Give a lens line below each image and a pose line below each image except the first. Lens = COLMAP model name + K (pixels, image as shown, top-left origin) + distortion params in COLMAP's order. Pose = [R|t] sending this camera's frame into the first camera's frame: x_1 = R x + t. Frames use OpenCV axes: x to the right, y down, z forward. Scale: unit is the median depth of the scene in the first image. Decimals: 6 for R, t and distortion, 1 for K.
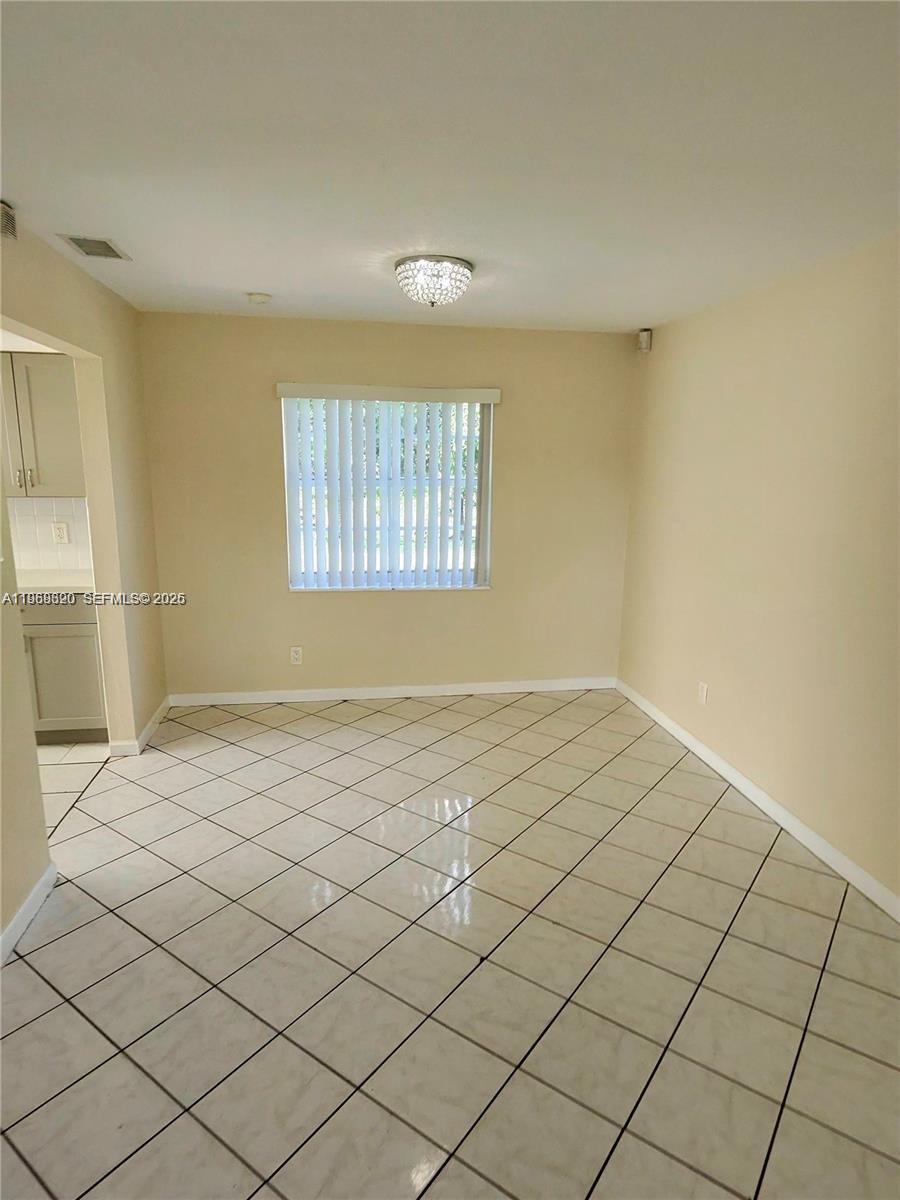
lens RADIAL K [[705.5, 0, 445.9], [0, 705.5, 608.5], [0, 0, 1]] dist [0.000442, -0.000334]
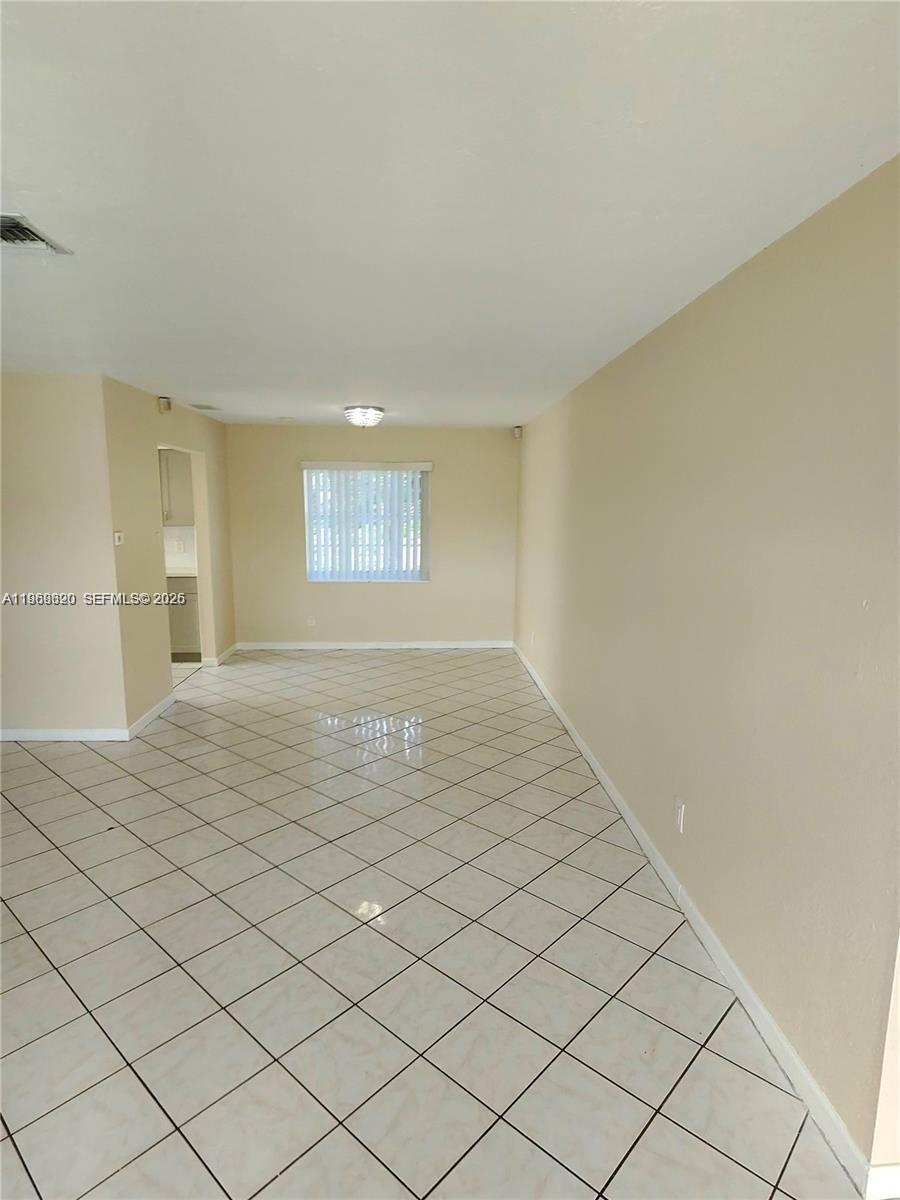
lens RADIAL K [[683.0, 0, 449.7], [0, 683.0, 606.7], [0, 0, 1]] dist [0.006598, -0.000504]
pose [[0.994469, 0.008571, -0.104676, 0.317662], [-0.014772, 0.998172, -0.058608, 0.137663], [0.103982, 0.059830, 0.992778, -0.643705]]
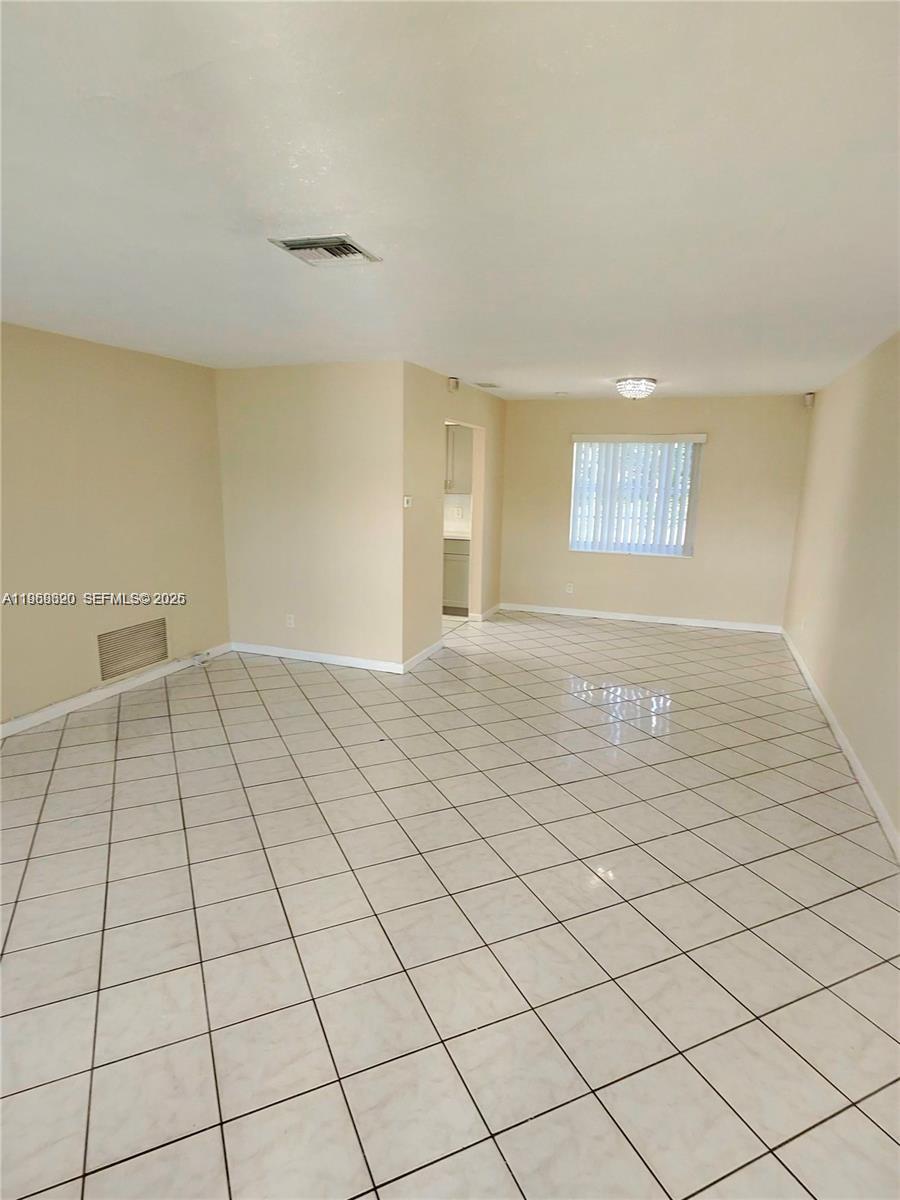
lens RADIAL K [[671.7, 0, 450.0], [0, 671.7, 603.4], [0, 0, 1]] dist [0.013394, -0.000371]
pose [[0.875437, 0.095269, -0.473850, 0.360708], [-0.108666, 0.994078, -0.000897, 0.154276], [0.470958, 0.052277, 0.880605, -0.678824]]
